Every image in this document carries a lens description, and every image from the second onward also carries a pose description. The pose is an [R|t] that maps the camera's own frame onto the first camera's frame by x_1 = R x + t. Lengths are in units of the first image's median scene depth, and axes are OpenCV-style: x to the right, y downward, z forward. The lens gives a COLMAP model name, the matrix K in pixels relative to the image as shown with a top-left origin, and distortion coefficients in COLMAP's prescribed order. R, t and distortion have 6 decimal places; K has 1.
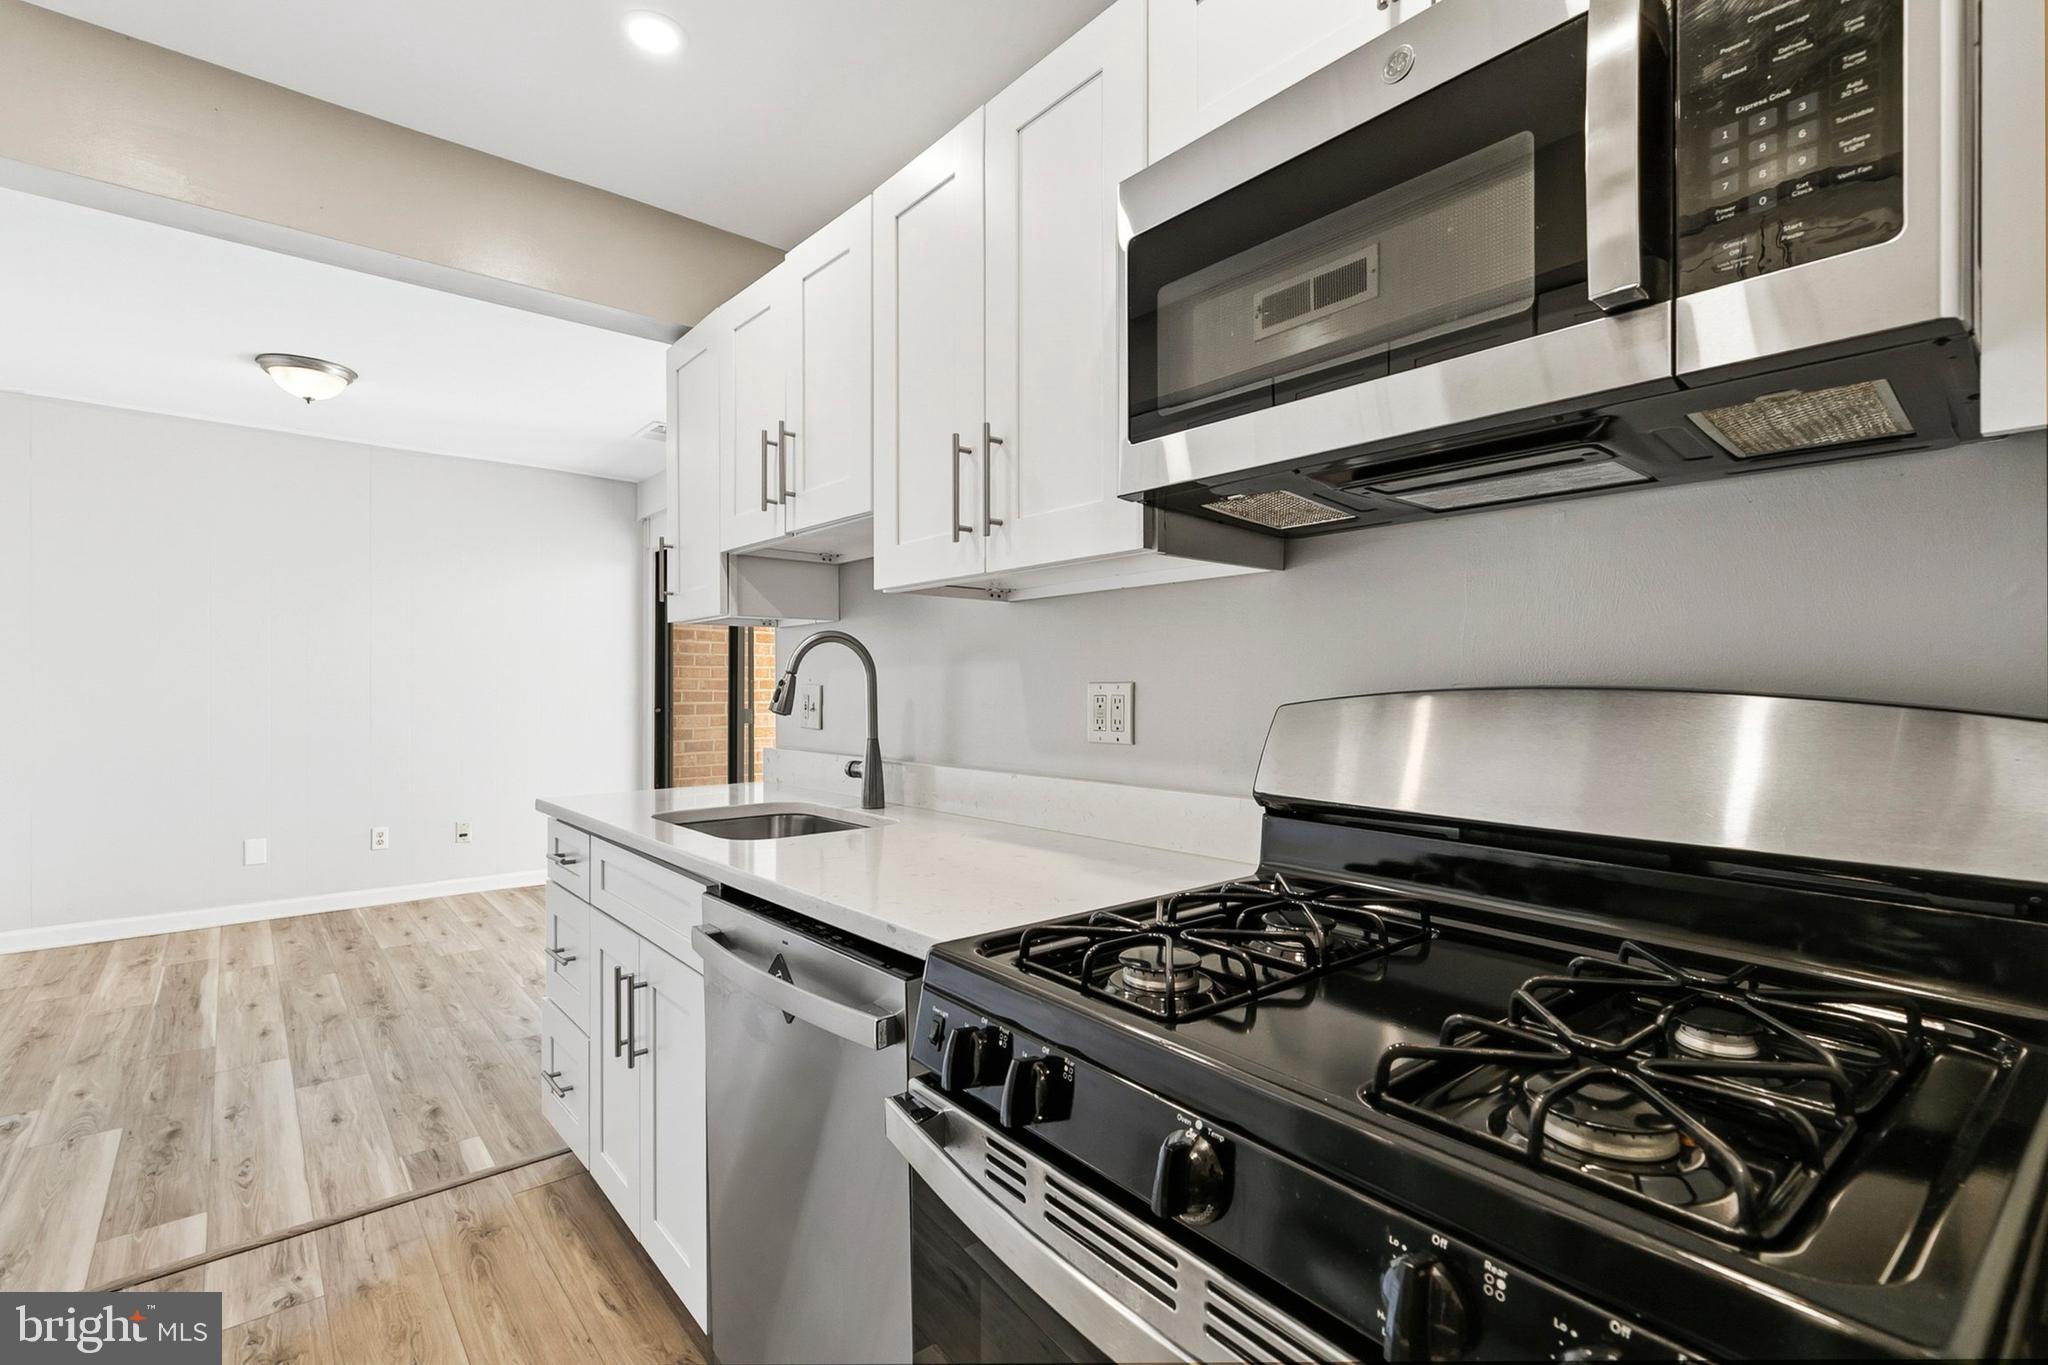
lens RADIAL K [[924.0, 0, 1018.3], [0, 924.0, 679.1], [0, 0, 1]] dist [0.009233, -0.001098]
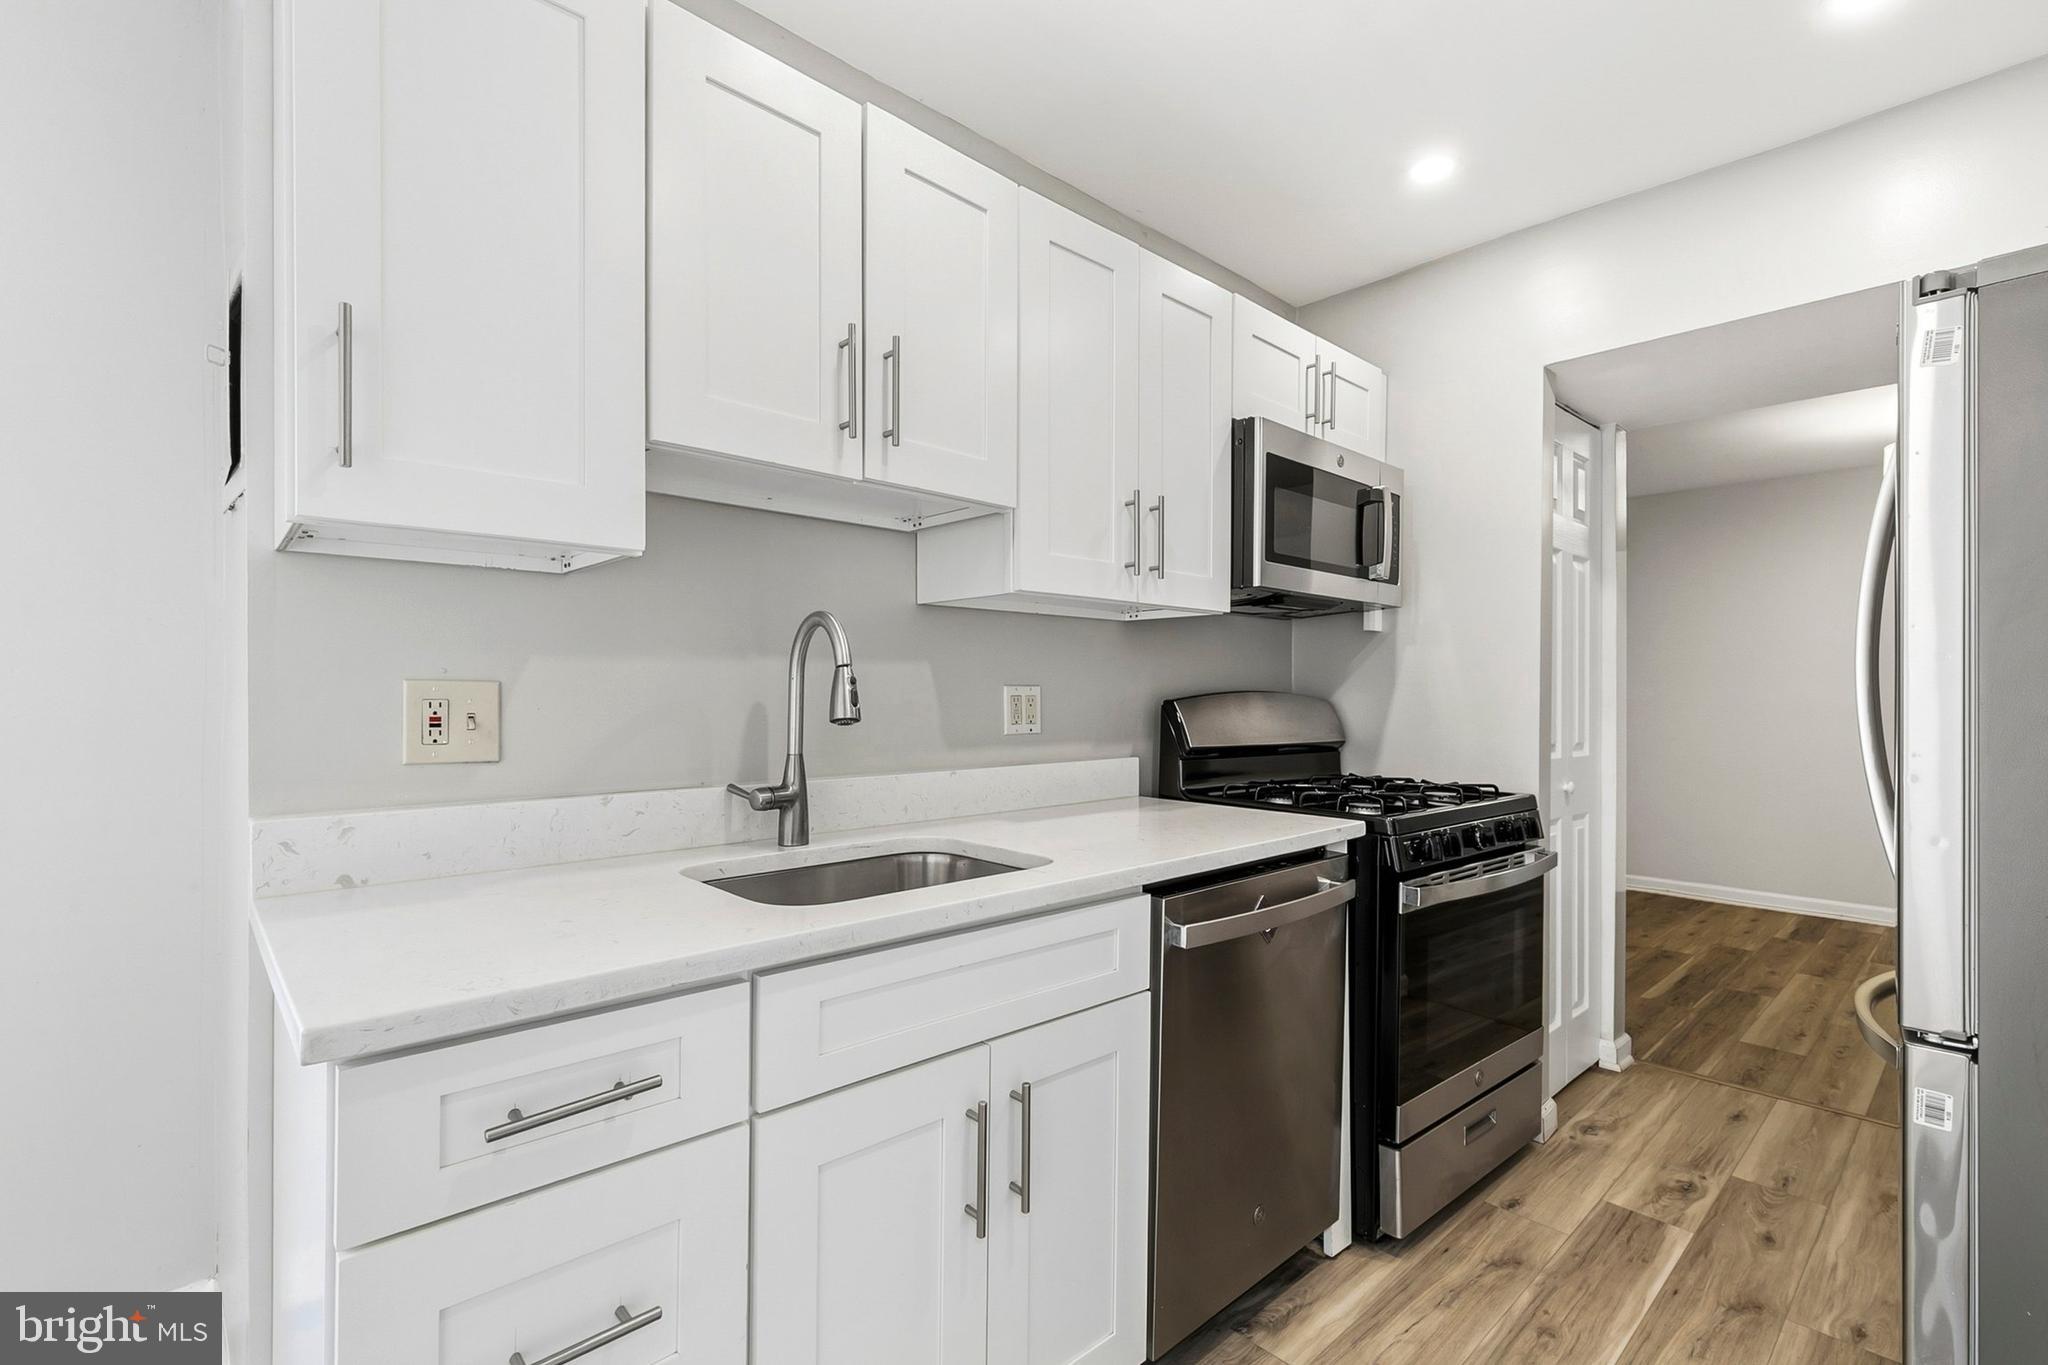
lens RADIAL K [[924.0, 0, 1018.3], [0, 924.0, 679.1], [0, 0, 1]] dist [0.009233, -0.001098]
pose [[-0.044216, 0.014825, 0.998912, -0.891576], [-0.009481, 0.999839, -0.015259, 0.010958], [-0.998977, -0.010145, -0.044068, 0.810915]]
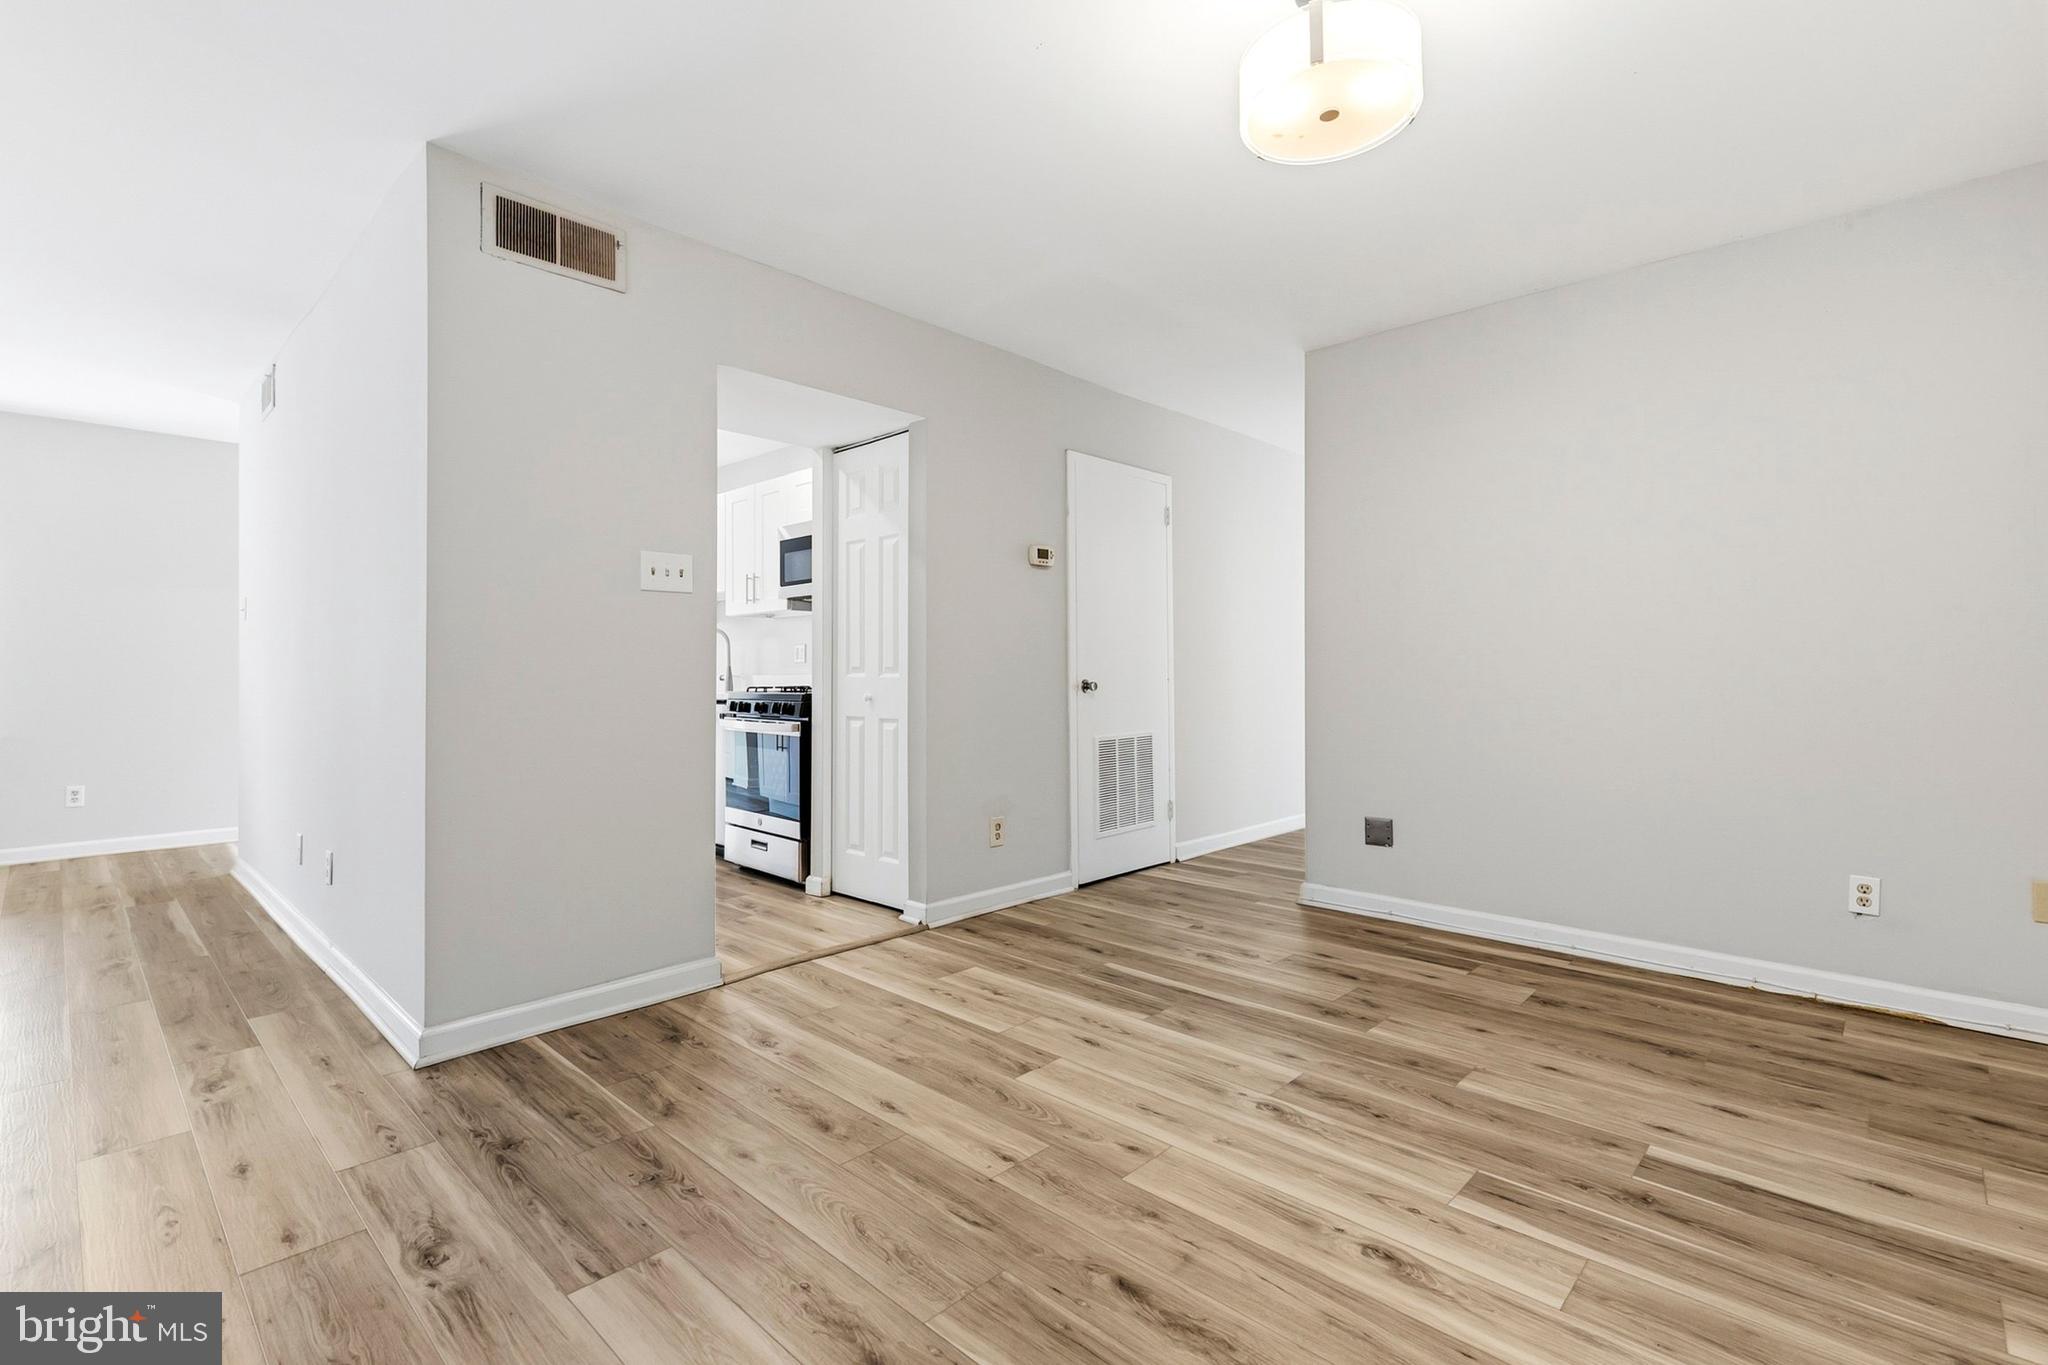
lens RADIAL K [[924.0, 0, 1018.3], [0, 924.0, 679.1], [0, 0, 1]] dist [0.009233, -0.001098]
pose [[0.994603, -0.003181, 0.103701, 0.400130], [0.002440, 0.999971, 0.007278, 0.078282], [-0.103721, -0.006986, 0.994582, -1.763926]]
